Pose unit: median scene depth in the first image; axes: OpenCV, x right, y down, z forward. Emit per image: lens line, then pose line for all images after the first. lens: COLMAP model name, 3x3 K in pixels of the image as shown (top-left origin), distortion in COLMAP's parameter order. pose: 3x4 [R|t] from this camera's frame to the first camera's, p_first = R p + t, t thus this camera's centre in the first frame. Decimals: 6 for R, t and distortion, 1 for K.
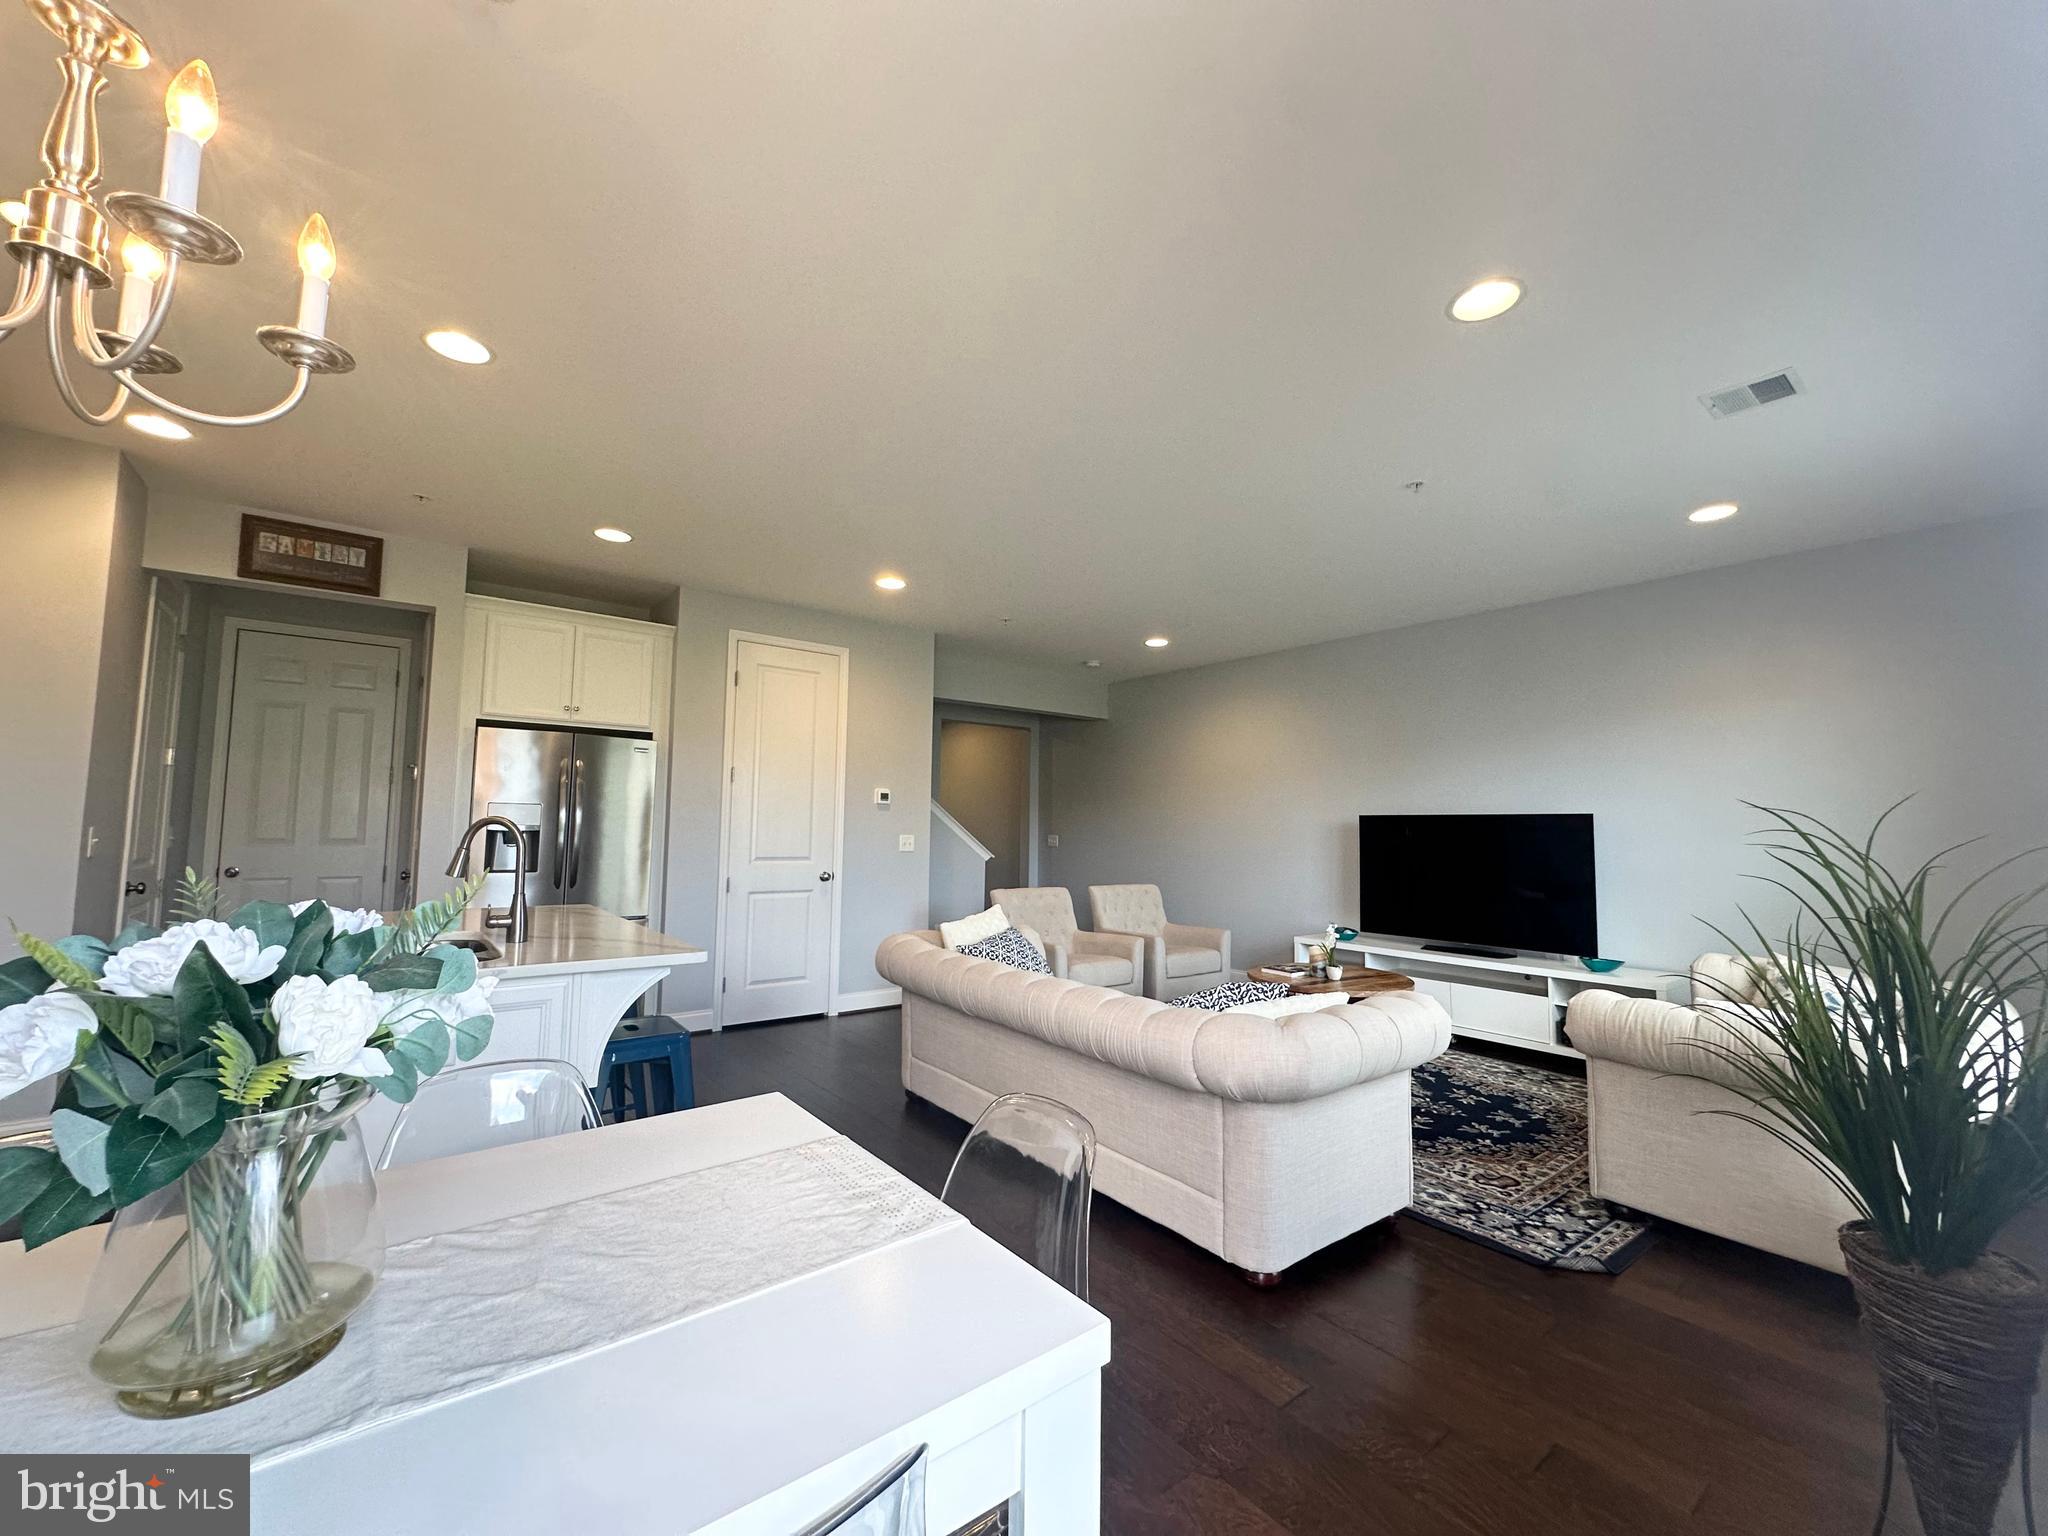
lens RADIAL K [[818.4, 0, 1024.0], [0, 818.4, 768.0], [0, 0, 1]] dist [-0.003388, 0.000519]
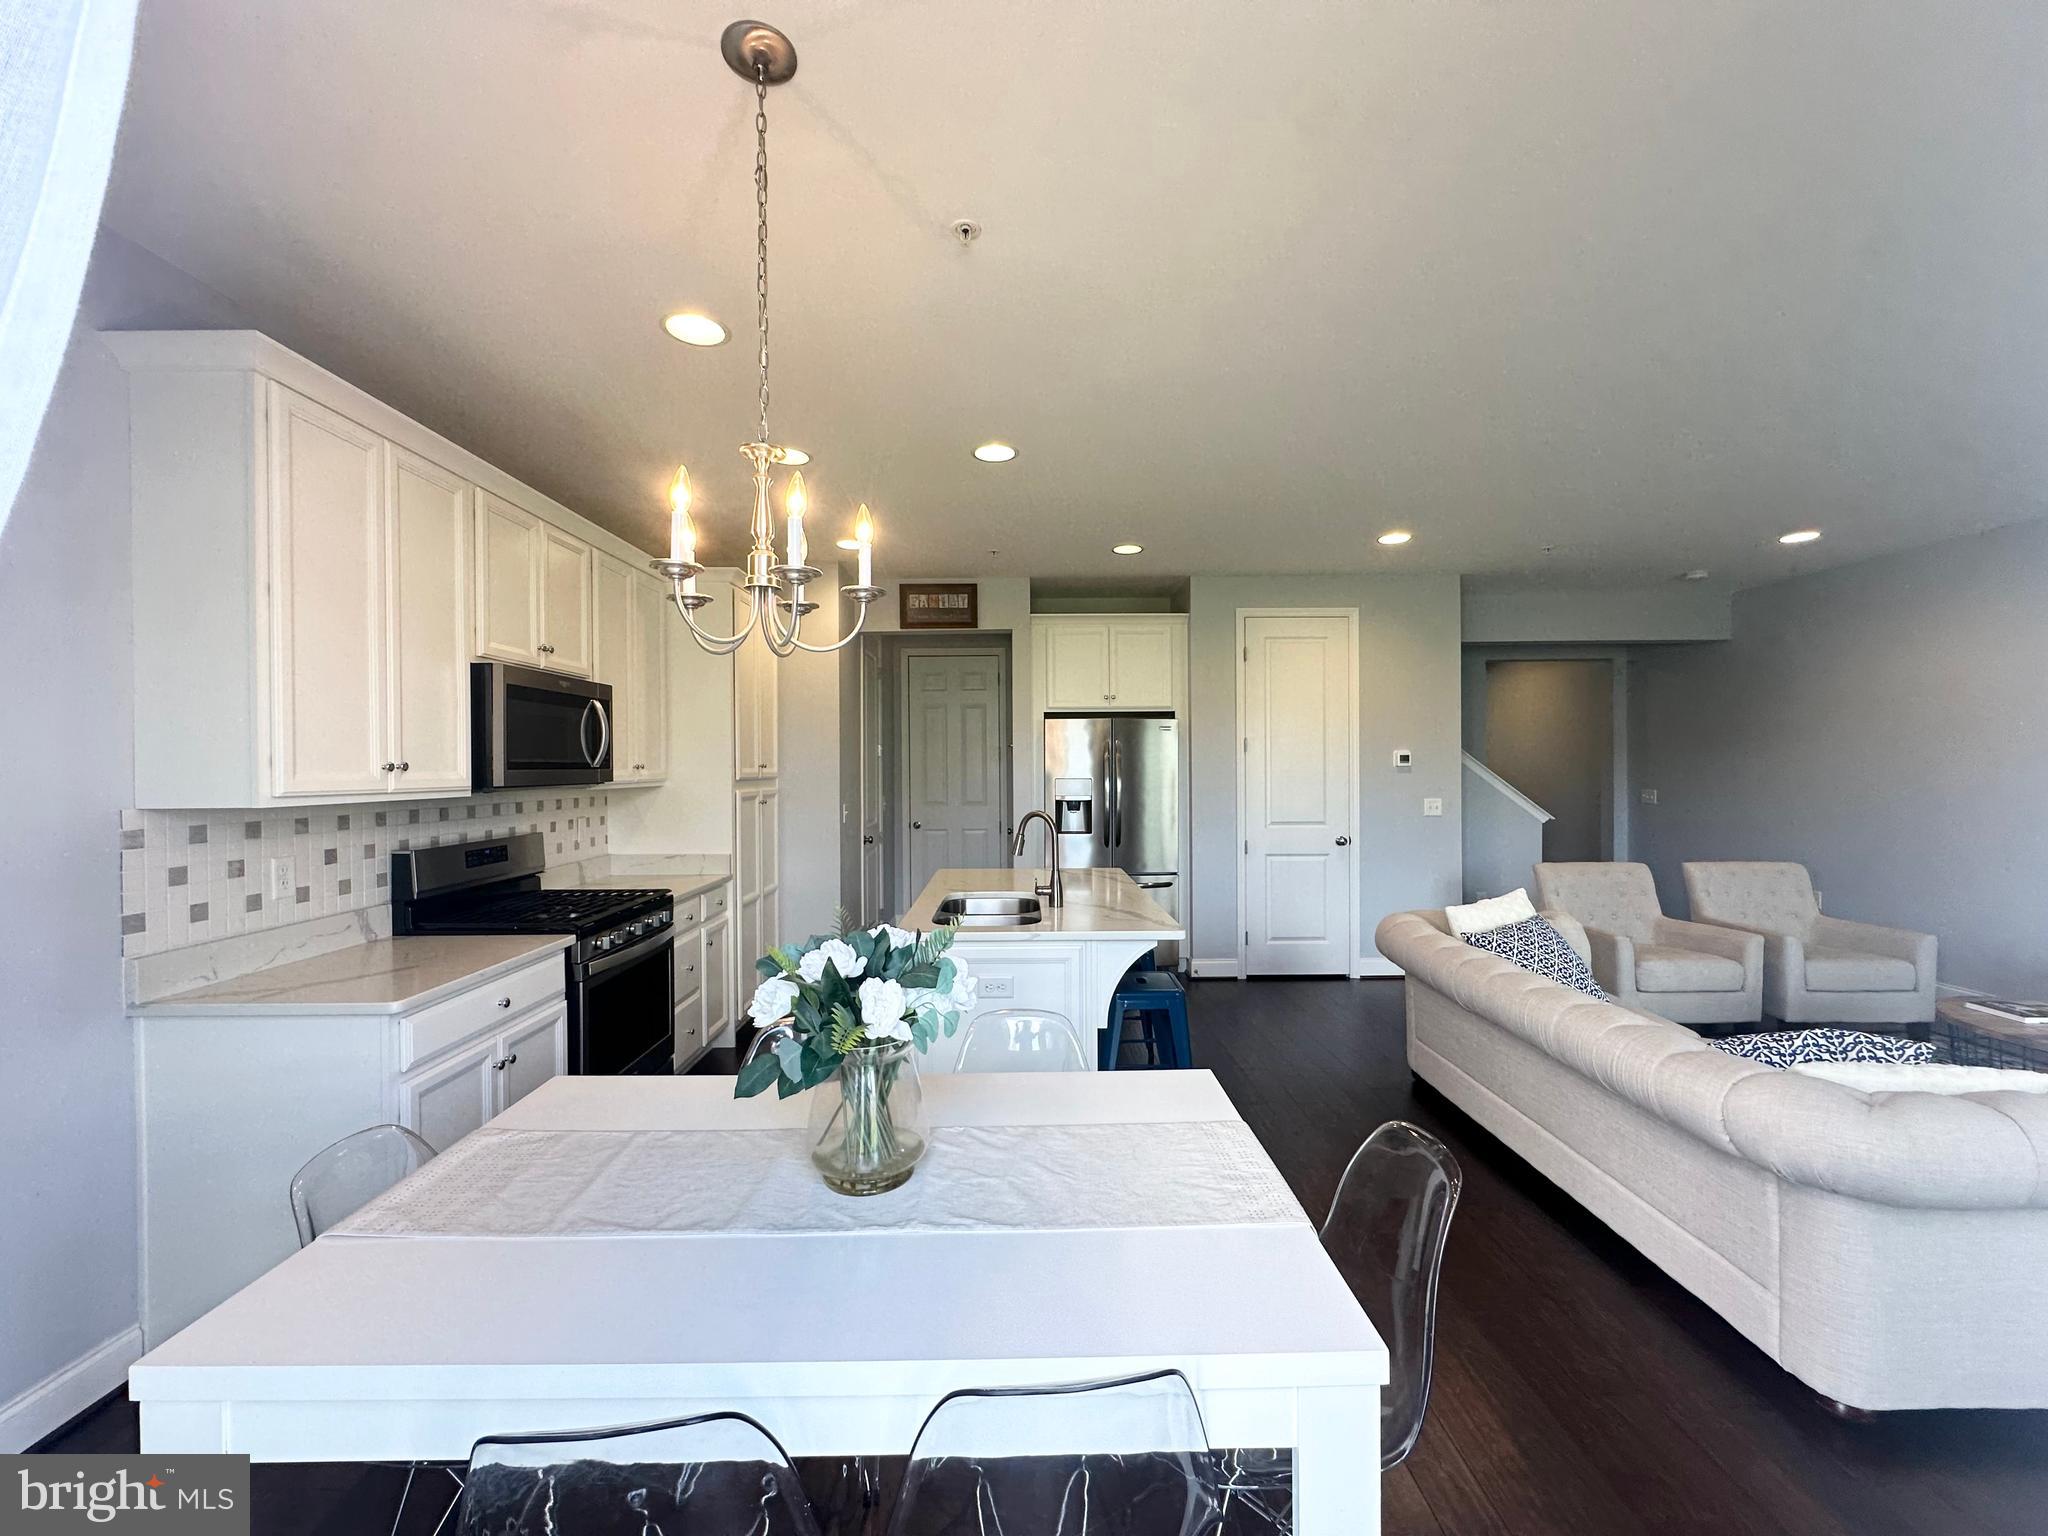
lens RADIAL K [[818.4, 0, 1024.0], [0, 818.4, 768.0], [0, 0, 1]] dist [-0.003388, 0.000519]
pose [[0.792066, -0.017314, -0.610190, 0.121106], [0.063580, 0.996501, 0.054256, -0.069765], [0.607116, -0.081770, 0.790395, -0.045880]]
